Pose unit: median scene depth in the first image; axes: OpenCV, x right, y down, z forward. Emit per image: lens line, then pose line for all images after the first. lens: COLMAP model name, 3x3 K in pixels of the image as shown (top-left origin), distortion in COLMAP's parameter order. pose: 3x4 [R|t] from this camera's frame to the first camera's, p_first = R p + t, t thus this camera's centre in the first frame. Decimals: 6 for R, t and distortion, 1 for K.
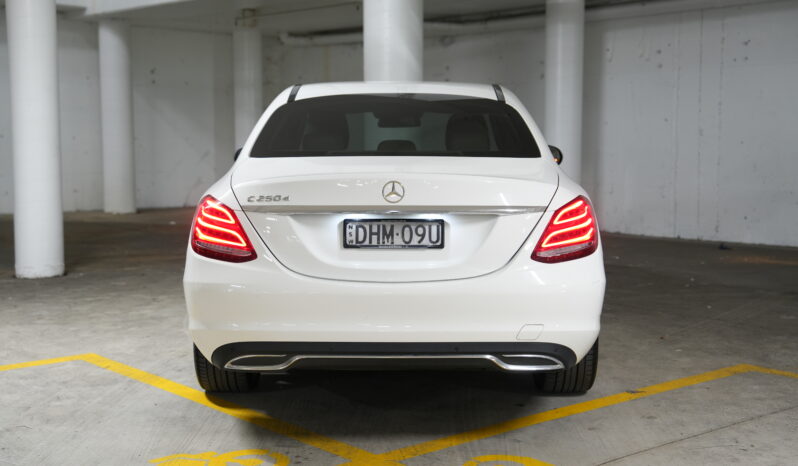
lens RADIAL K [[1009.6, 0, 412.5], [0, 1009.6, 231.5], [0, 0, 1]] dist [0.111159, 0.000358]
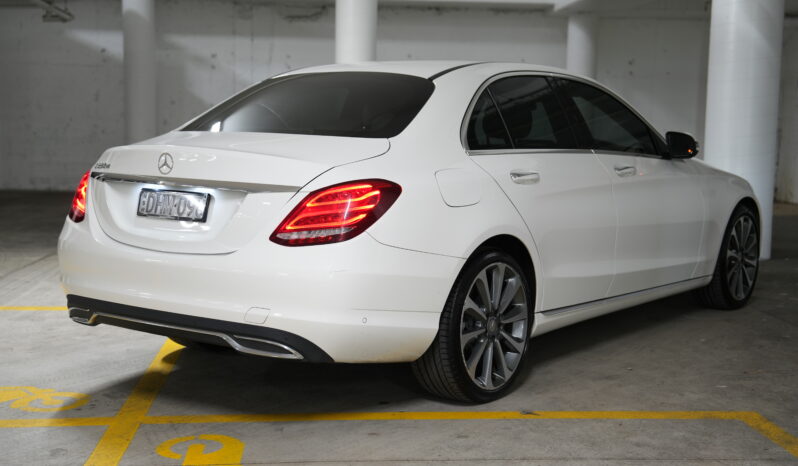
lens RADIAL K [[1019.2, 0, 418.9], [0, 1019.2, 232.6], [0, 0, 1]] dist [0.117320, -0.006237]
pose [[0.800269, 0.075820, -0.594829, 0.800614], [-0.073709, 0.996889, 0.027901, -0.017137], [0.595094, 0.021516, 0.803368, 0.304468]]
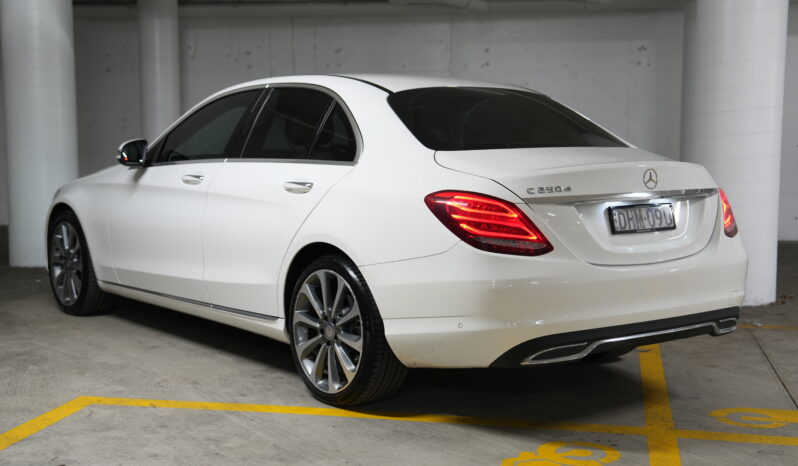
lens RADIAL K [[1009.6, 0, 412.5], [0, 1009.6, 231.5], [0, 0, 1]] dist [0.111159, 0.000358]
pose [[0.777703, -0.059077, 0.625850, -0.874986], [0.060486, 0.997987, 0.019043, -0.018786], [-0.625715, 0.023045, 0.779711, 0.310375]]
